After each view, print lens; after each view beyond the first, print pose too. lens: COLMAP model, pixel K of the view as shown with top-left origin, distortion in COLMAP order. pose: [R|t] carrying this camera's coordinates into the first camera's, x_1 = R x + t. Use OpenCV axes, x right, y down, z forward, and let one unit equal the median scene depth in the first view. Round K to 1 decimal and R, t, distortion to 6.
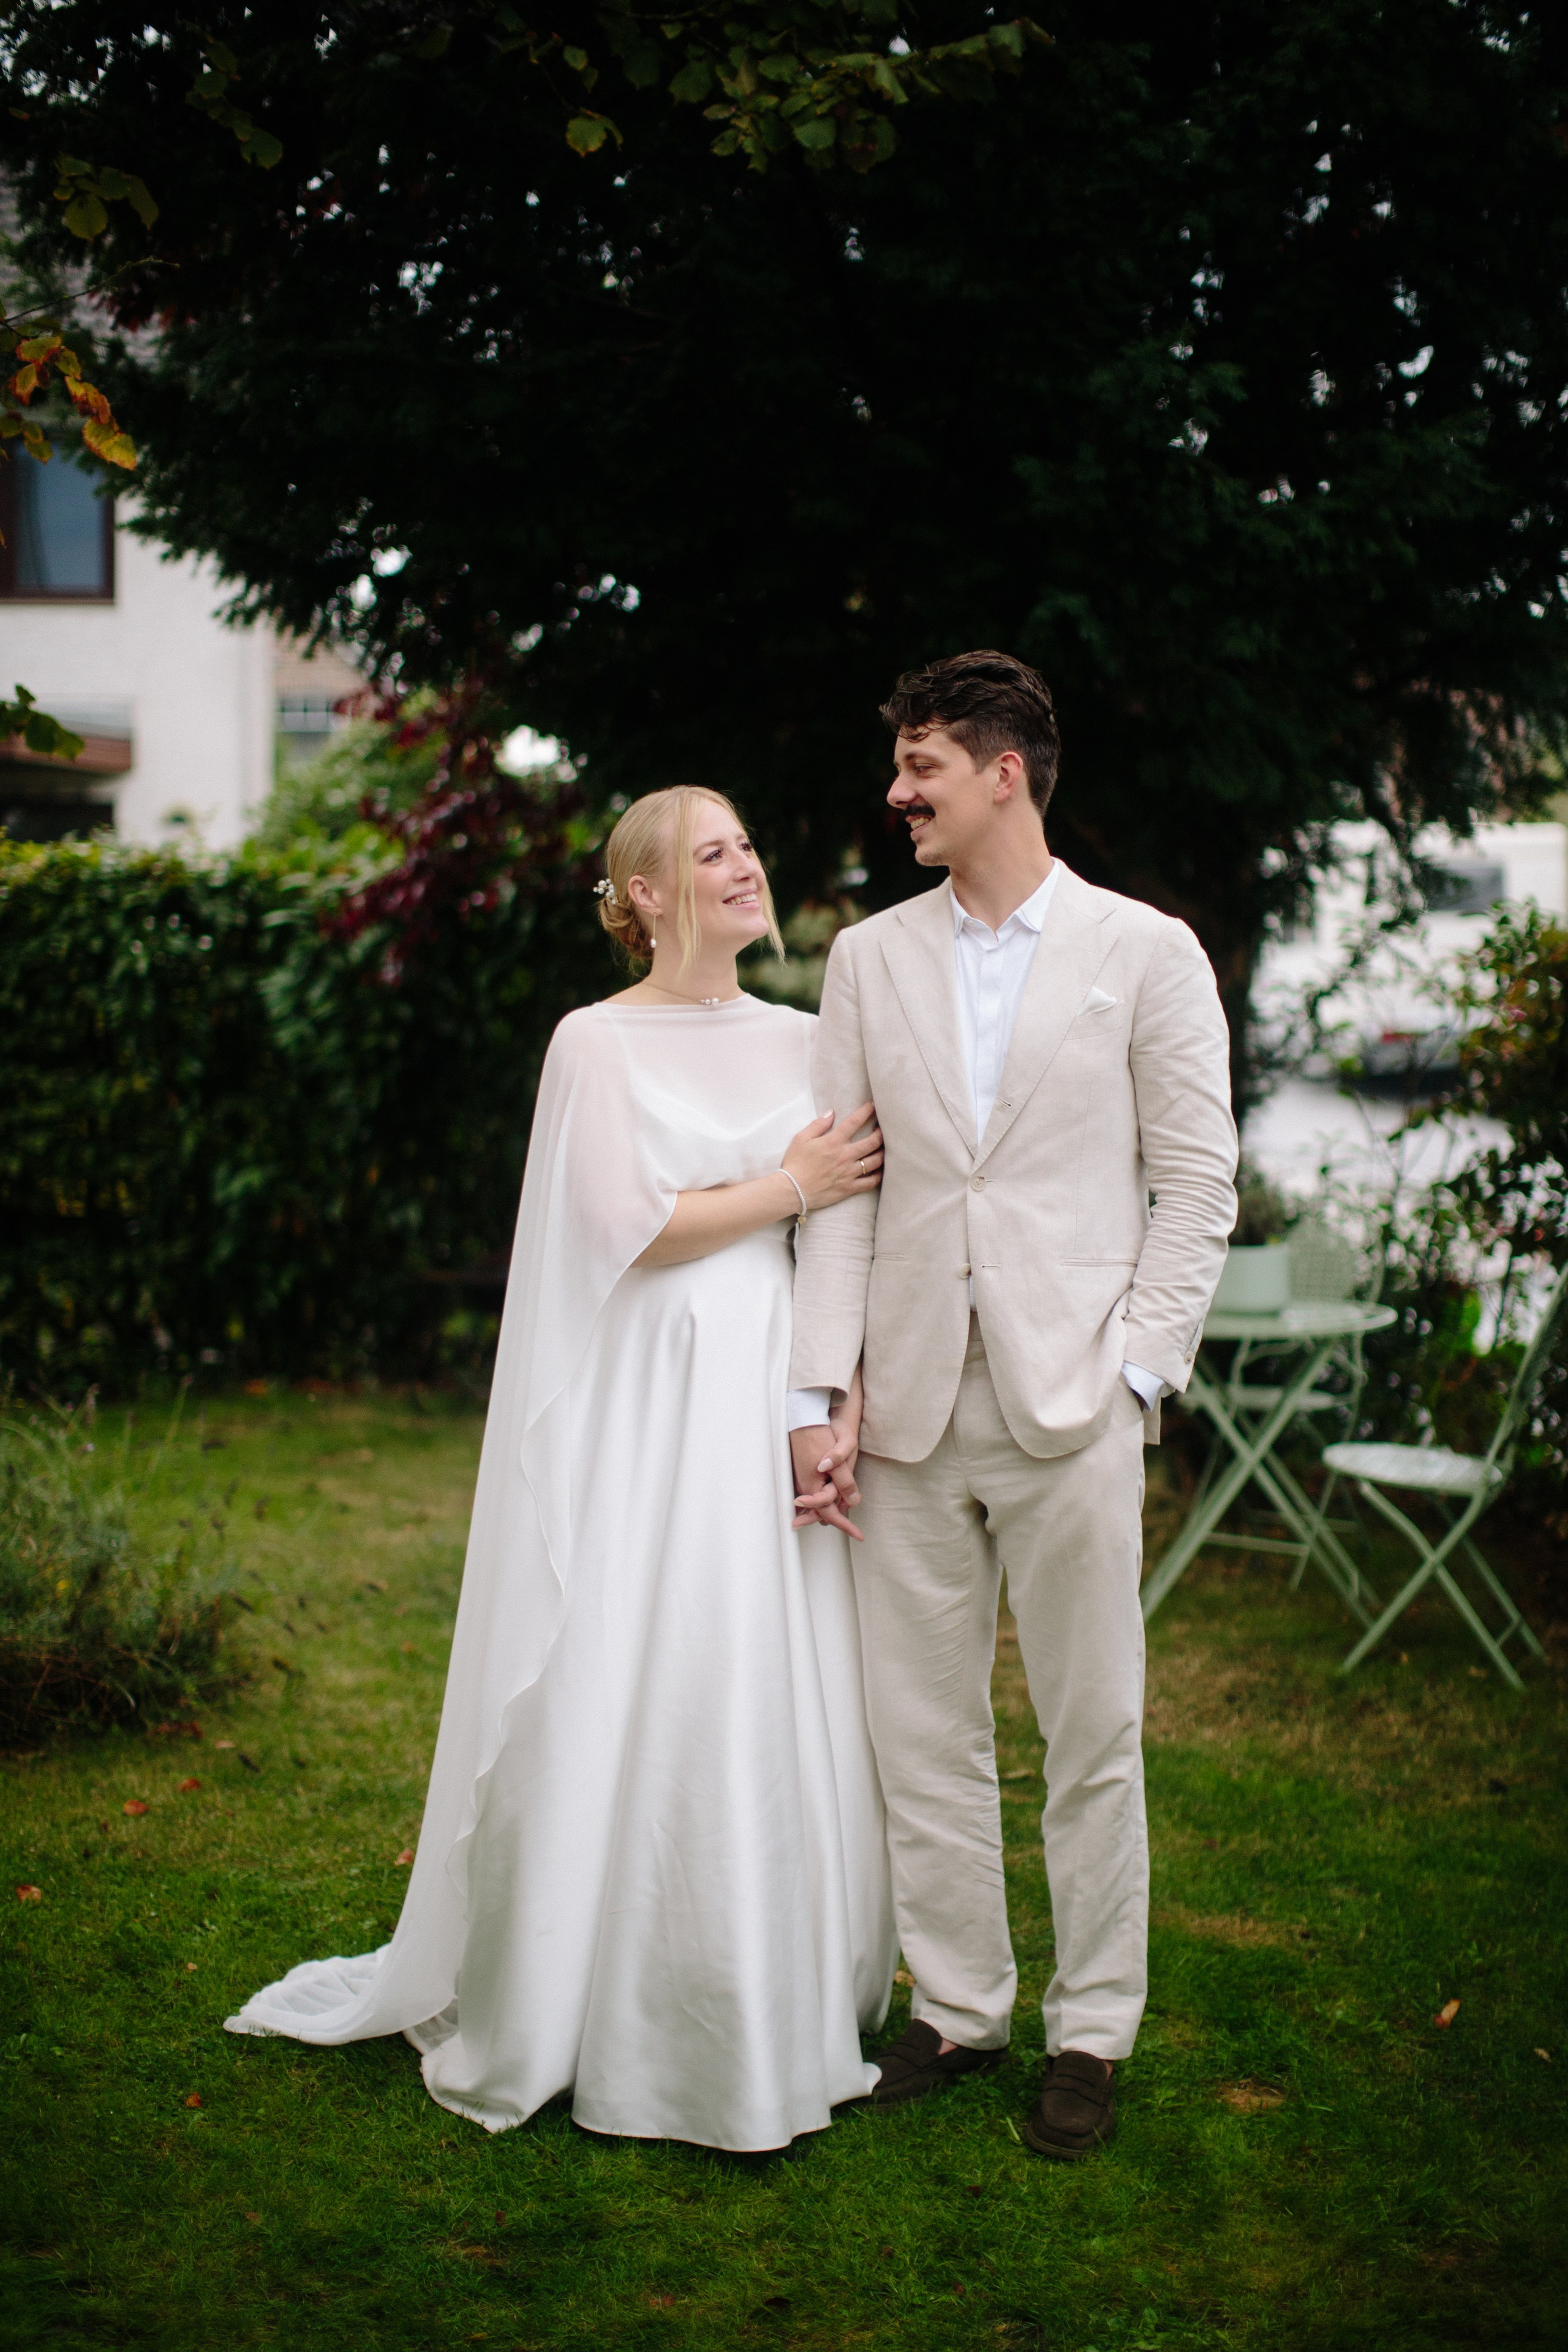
lens RADIAL K [[3191.6, 0, 775.2], [0, 3191.6, 1185.7], [0, 0, 1]] dist [-0.152842, 0.181158]
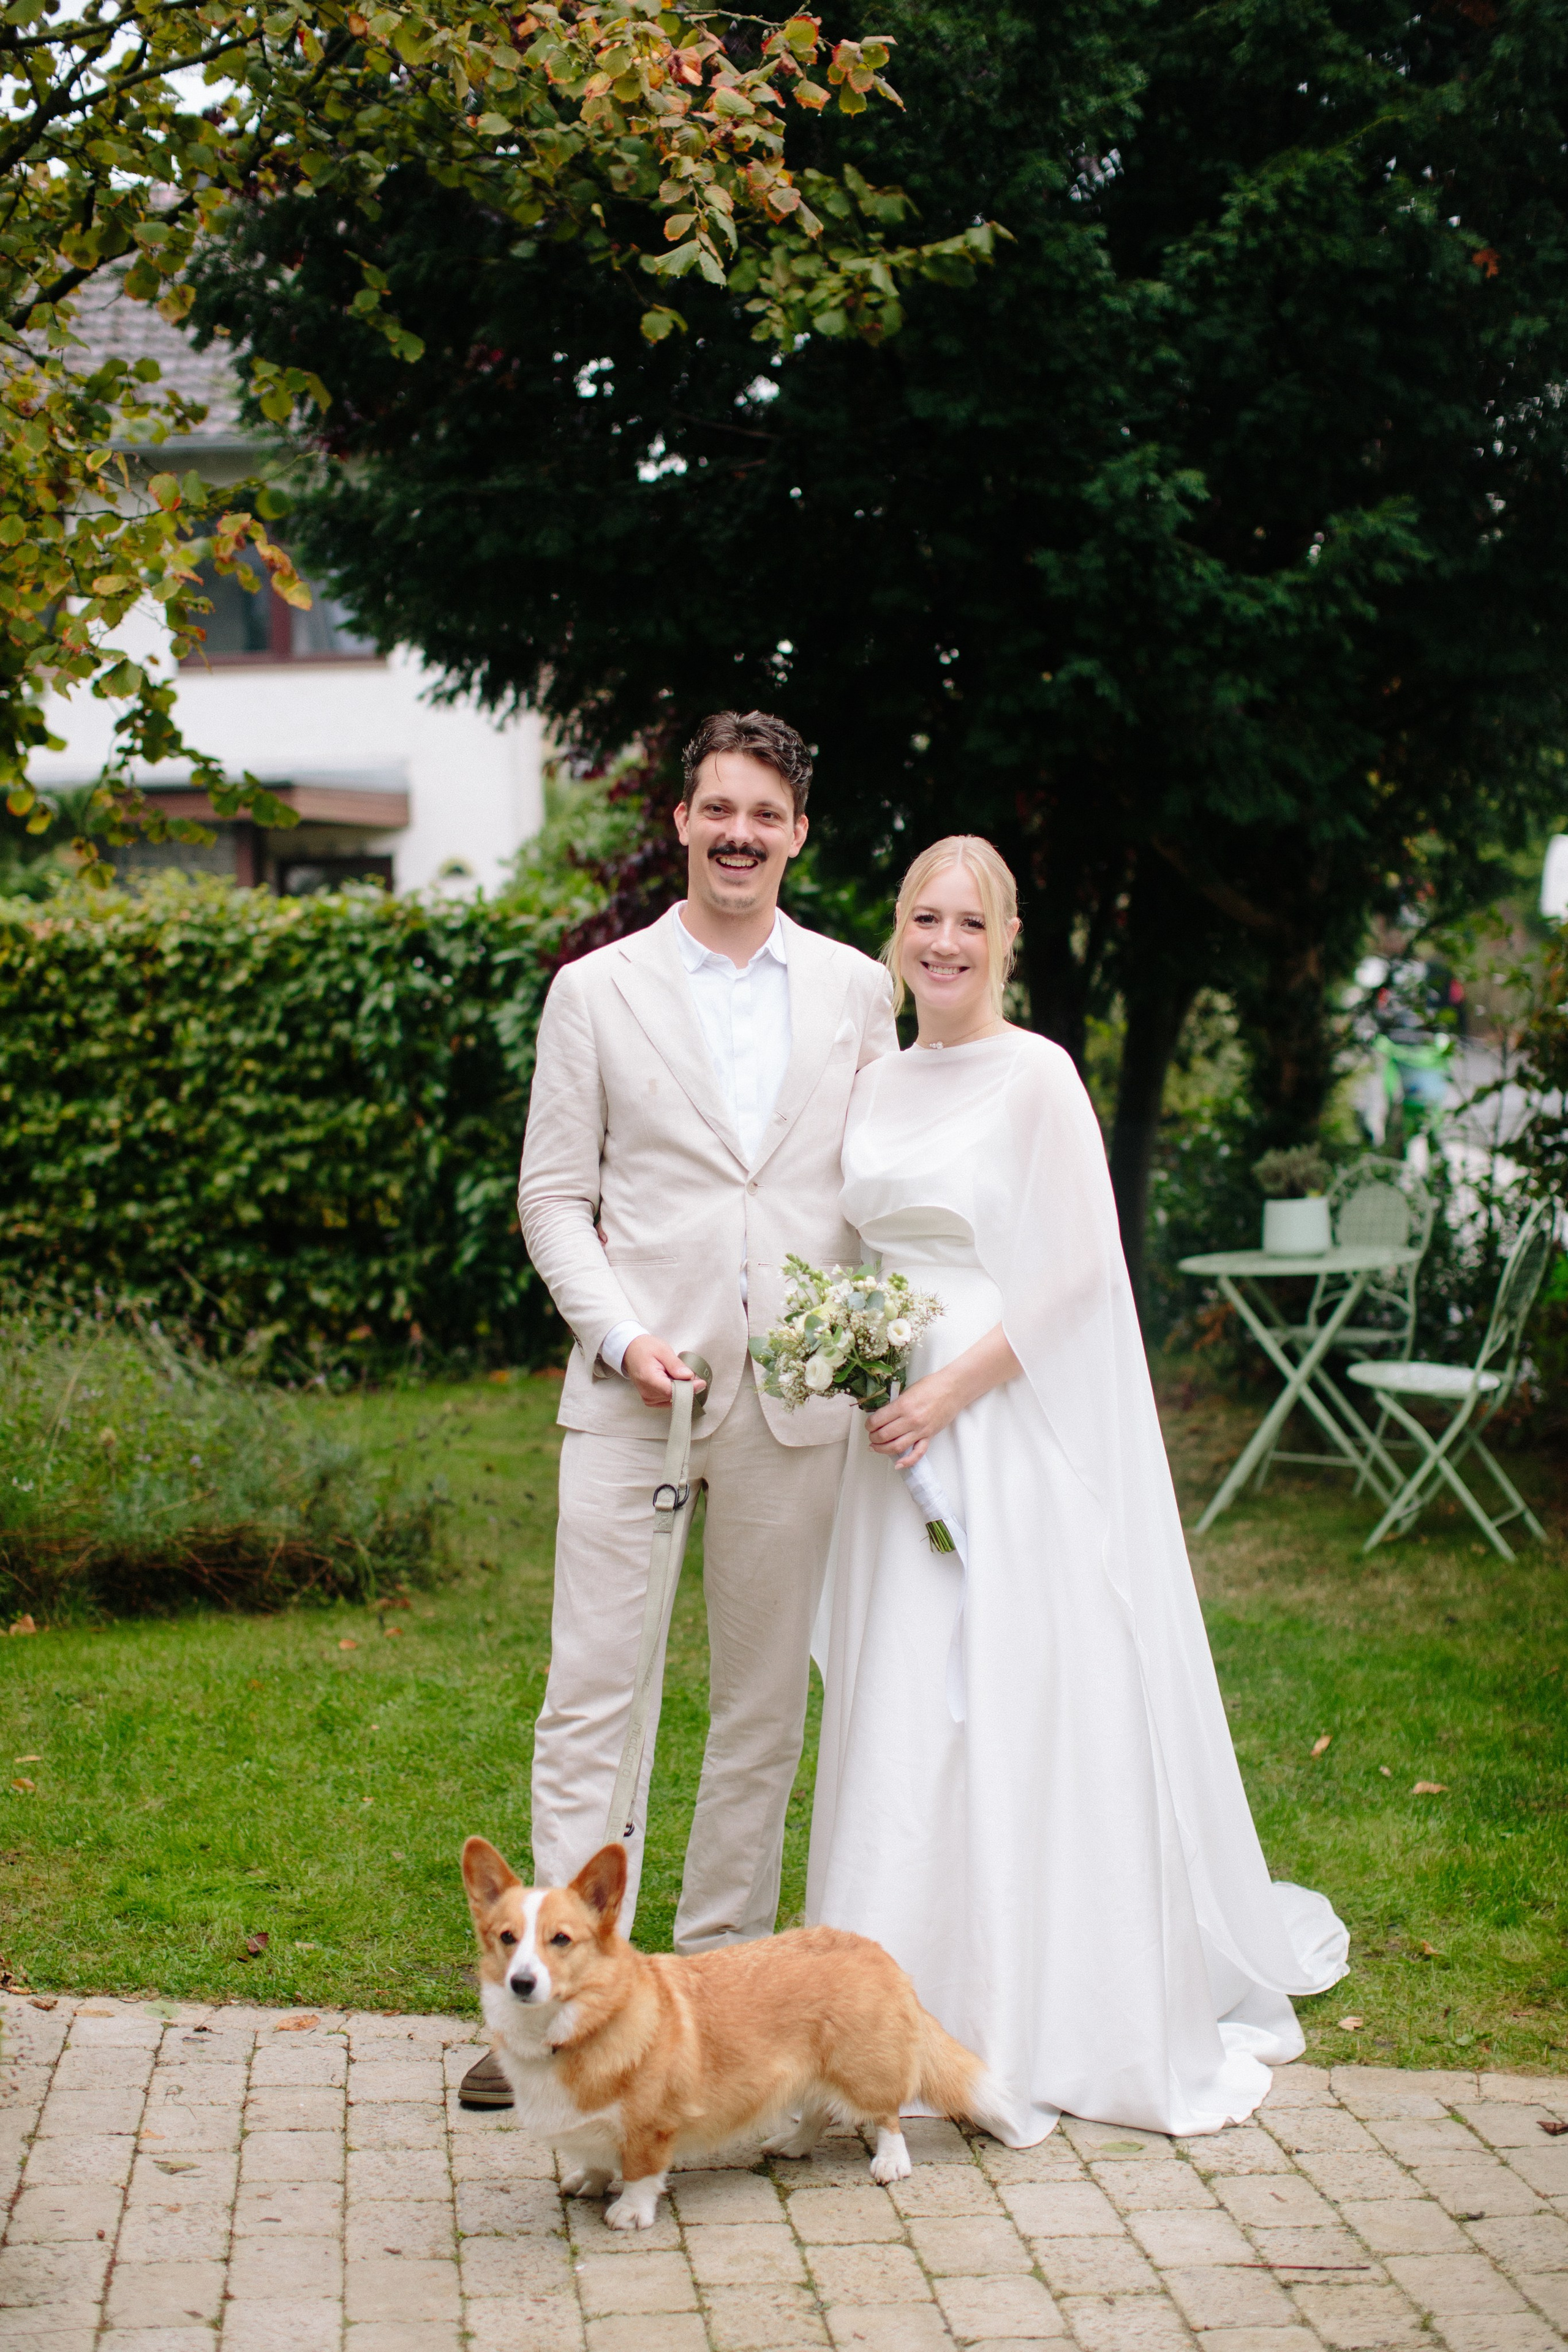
lens RADIAL K [[3312.0, 0, 779.0], [0, 3312.0, 1187.7], [0, 0, 1]] dist [-0.194343, 0.461274]
pose [[0.994609, -0.029704, -0.099348, 0.052300], [0.028332, 0.999483, -0.015192, 0.018041], [0.099748, 0.012295, 0.994937, -0.149466]]
